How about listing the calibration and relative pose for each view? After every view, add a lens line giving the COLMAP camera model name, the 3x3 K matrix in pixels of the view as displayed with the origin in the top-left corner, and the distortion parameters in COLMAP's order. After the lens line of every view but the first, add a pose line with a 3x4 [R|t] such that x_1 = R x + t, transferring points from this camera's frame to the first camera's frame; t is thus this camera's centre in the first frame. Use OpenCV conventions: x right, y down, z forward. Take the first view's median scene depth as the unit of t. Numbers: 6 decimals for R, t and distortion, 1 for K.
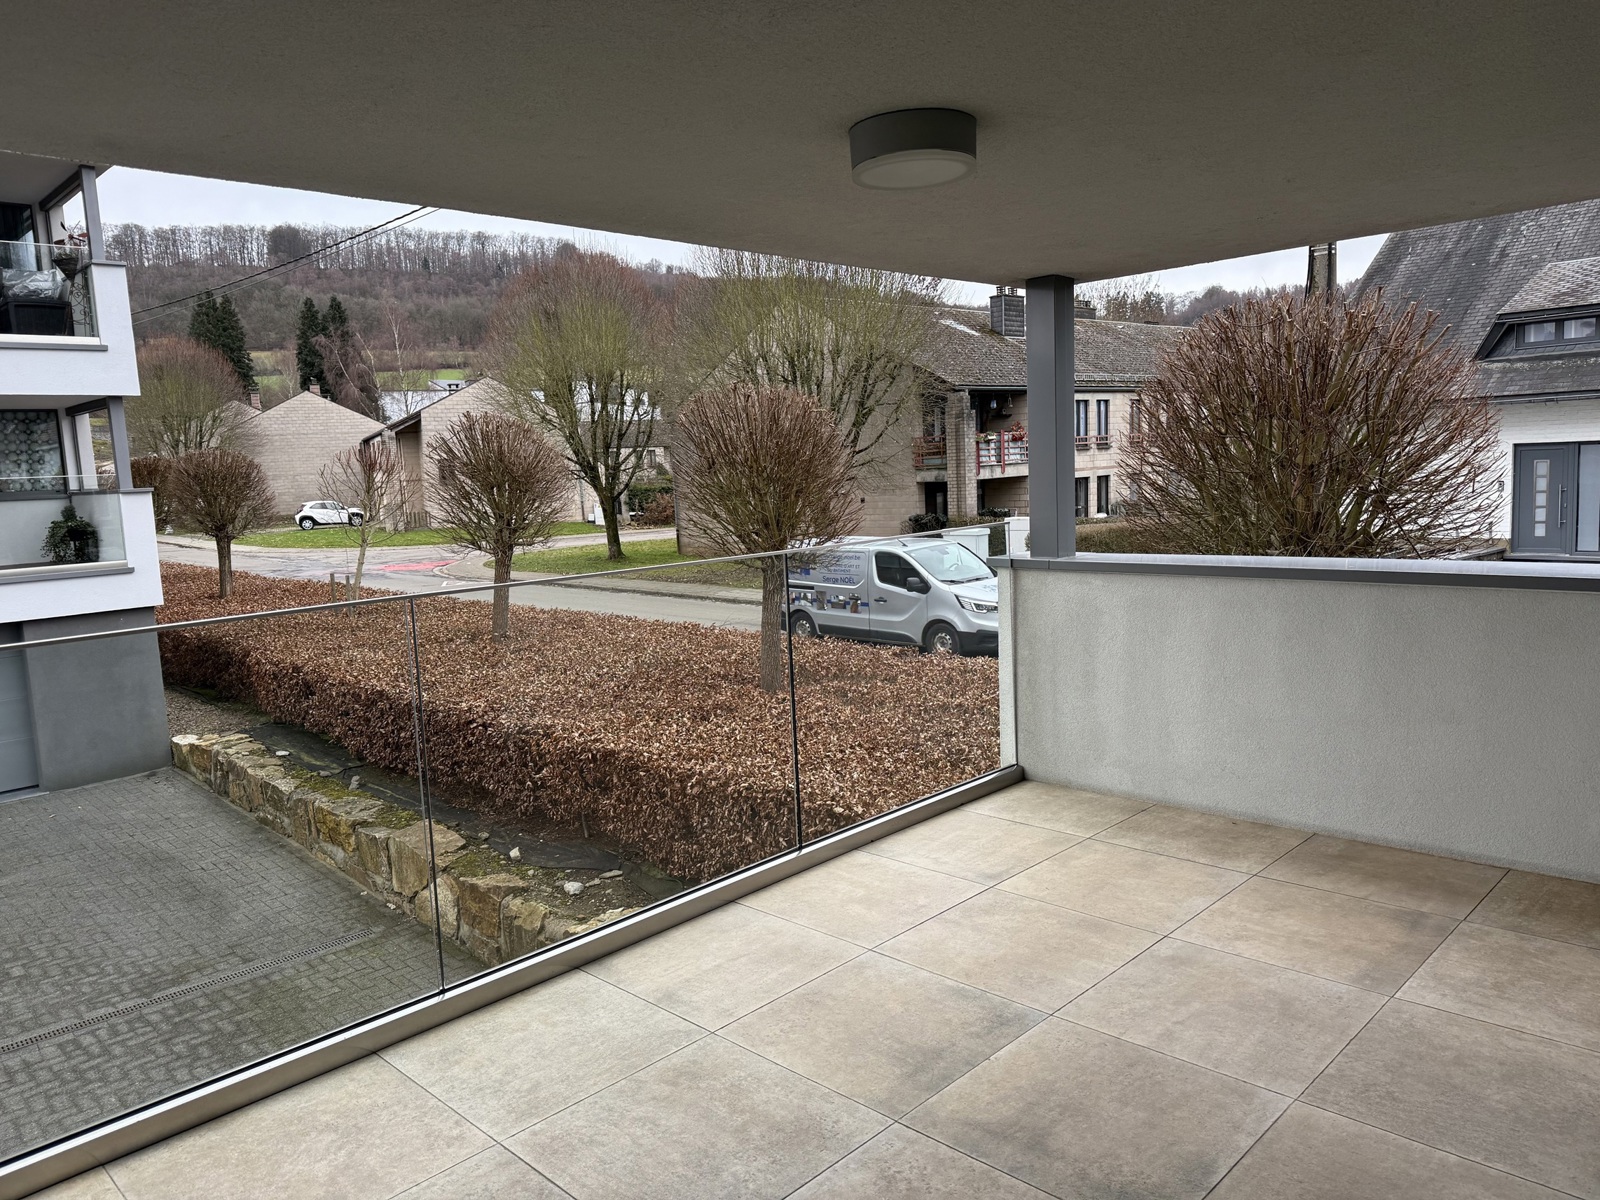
lens RADIAL K [[1130.8, 0, 770.5], [0, 1130.8, 529.1], [0, 0, 1]] dist [0.085848, -0.097960]
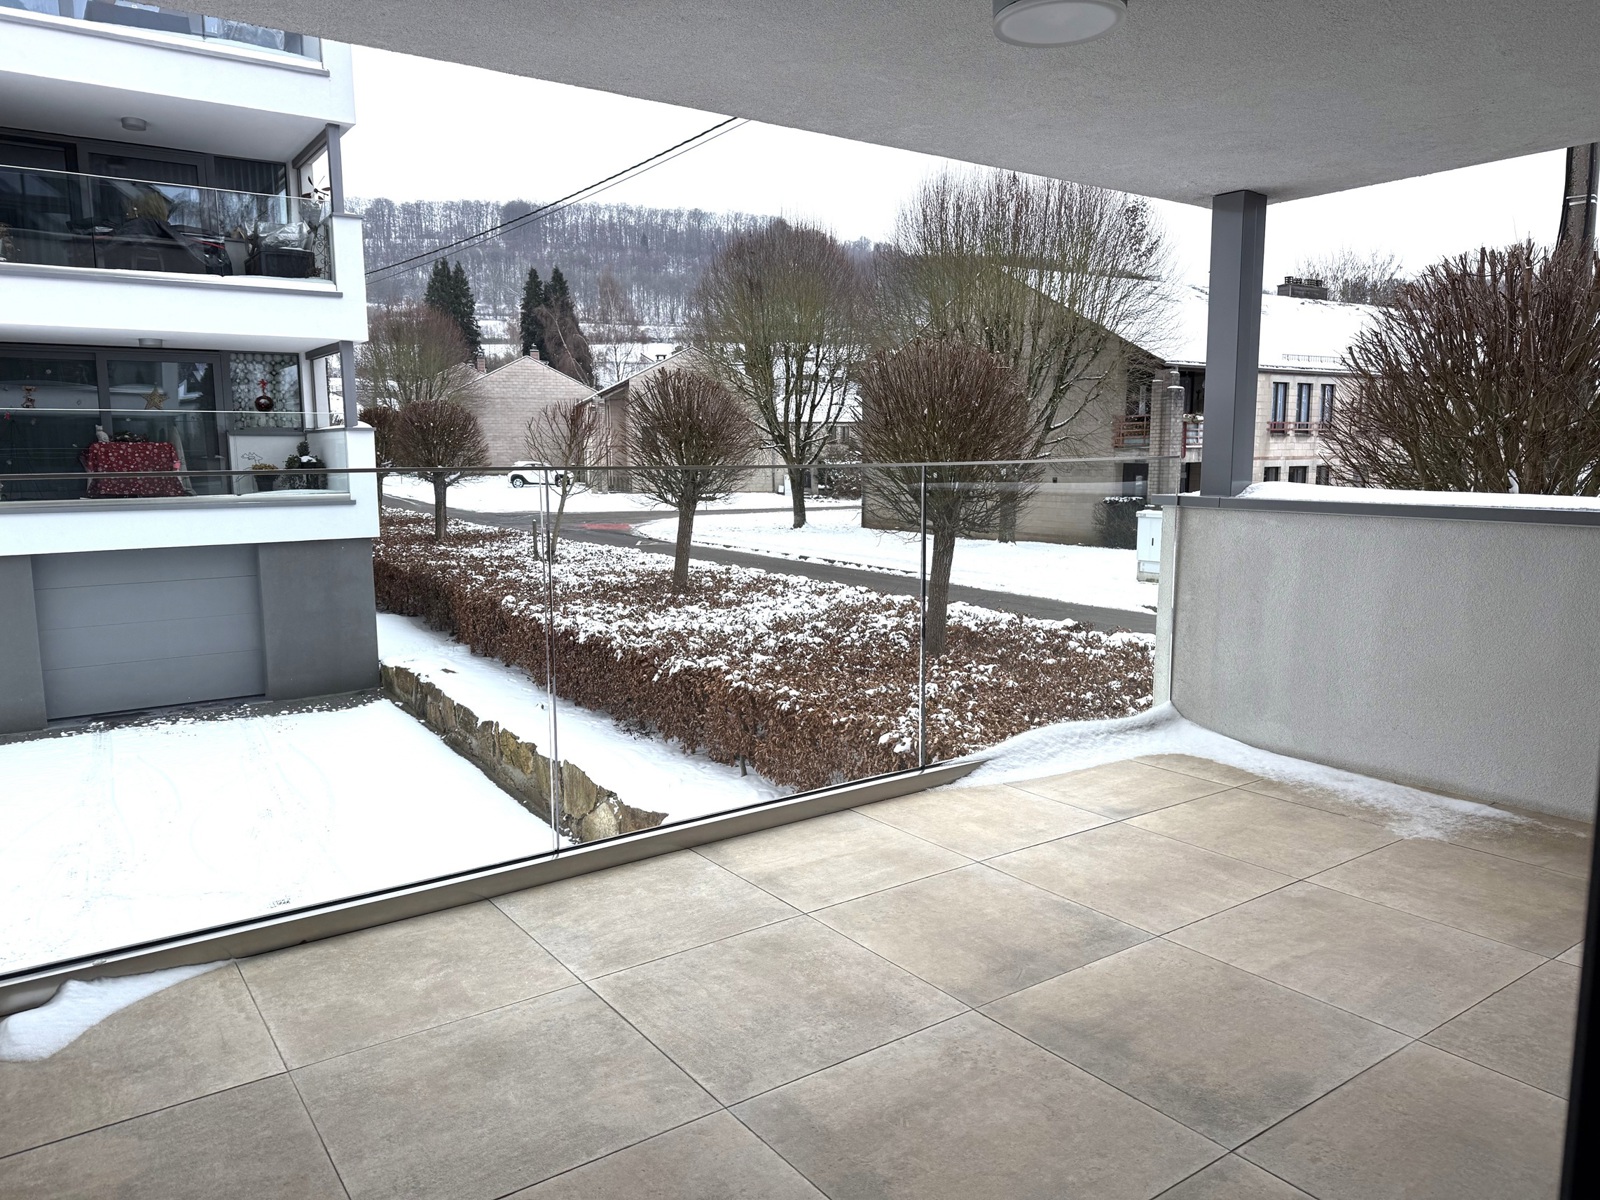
lens RADIAL K [[1130.8, 0, 810.4], [0, 1130.8, 569.6], [0, 0, 1]] dist [0.085848, -0.097960]
pose [[0.985169, 0.058478, -0.161315, 0.068281], [-0.055997, 0.998233, 0.019887, 0.083435], [0.162193, -0.010559, 0.986703, 0.015097]]
